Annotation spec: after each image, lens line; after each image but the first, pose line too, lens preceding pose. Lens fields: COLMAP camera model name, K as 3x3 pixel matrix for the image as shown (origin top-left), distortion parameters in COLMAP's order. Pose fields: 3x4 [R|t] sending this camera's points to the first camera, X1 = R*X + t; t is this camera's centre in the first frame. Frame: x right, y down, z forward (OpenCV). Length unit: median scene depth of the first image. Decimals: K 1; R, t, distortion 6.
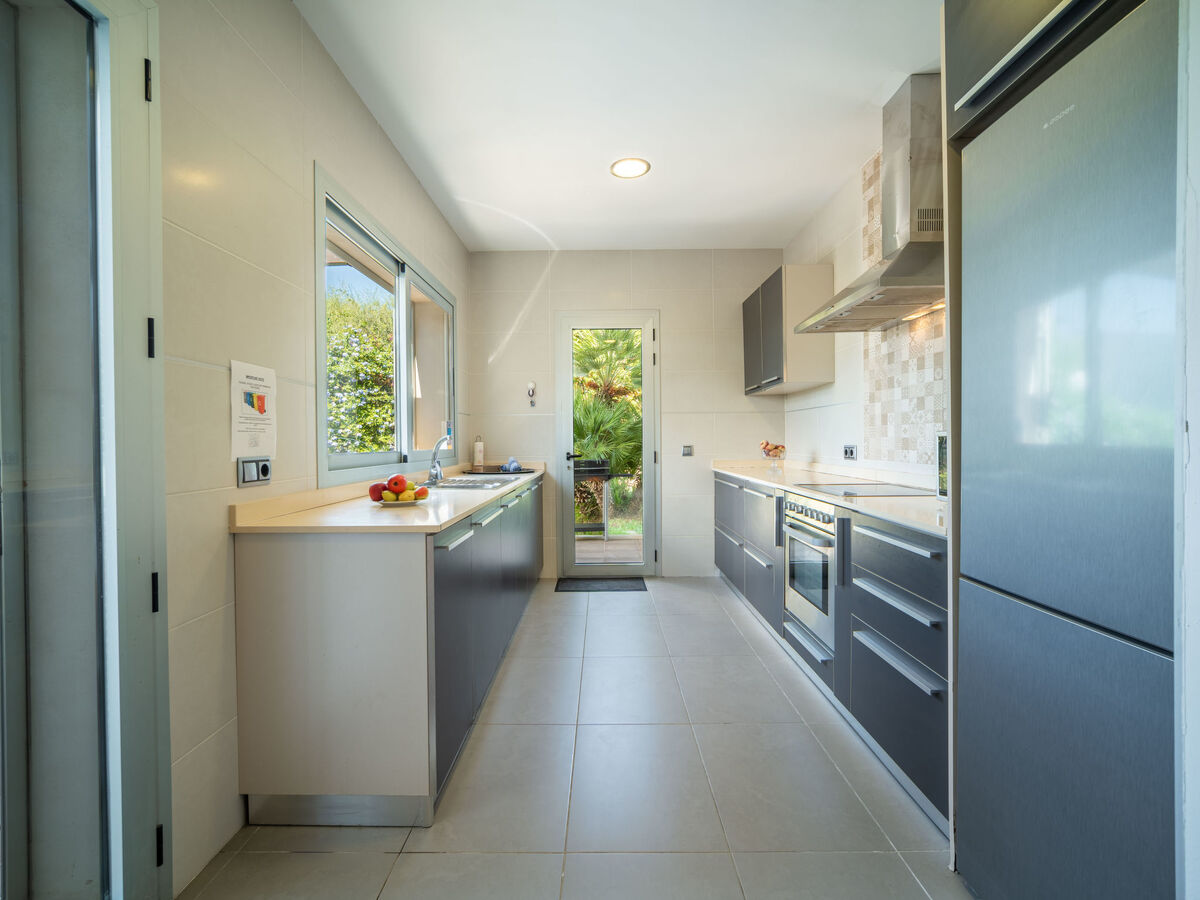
lens RADIAL K [[492.1, 0, 593.8], [0, 492.1, 442.0], [0, 0, 1]] dist [0.008321, 0.001214]
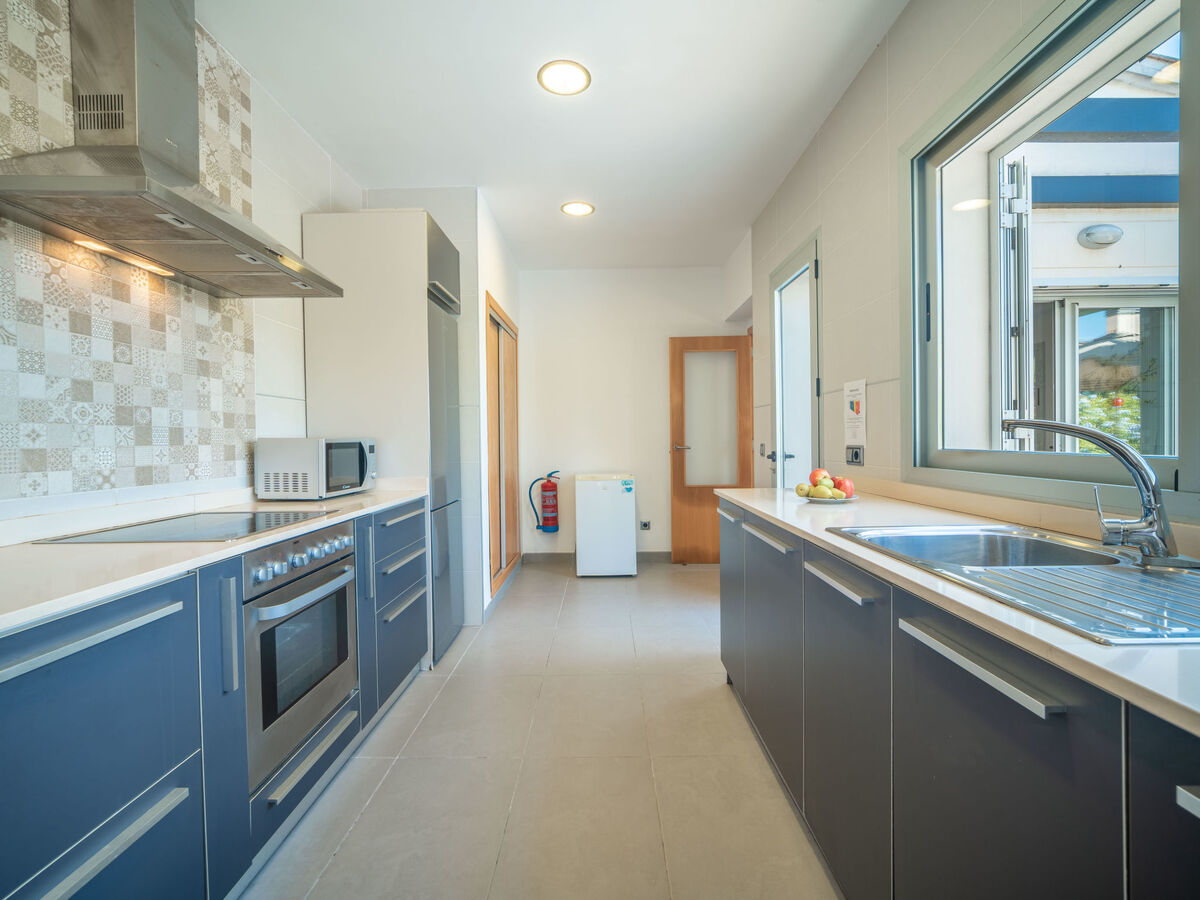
lens RADIAL K [[492.1, 0, 603.0], [0, 492.1, 444.9], [0, 0, 1]] dist [0.008321, 0.001214]
pose [[-0.999551, 0.024485, -0.017259, 0.045113], [0.024265, 0.999623, 0.012810, -0.004951], [0.017567, 0.012386, -0.999769, 1.606962]]
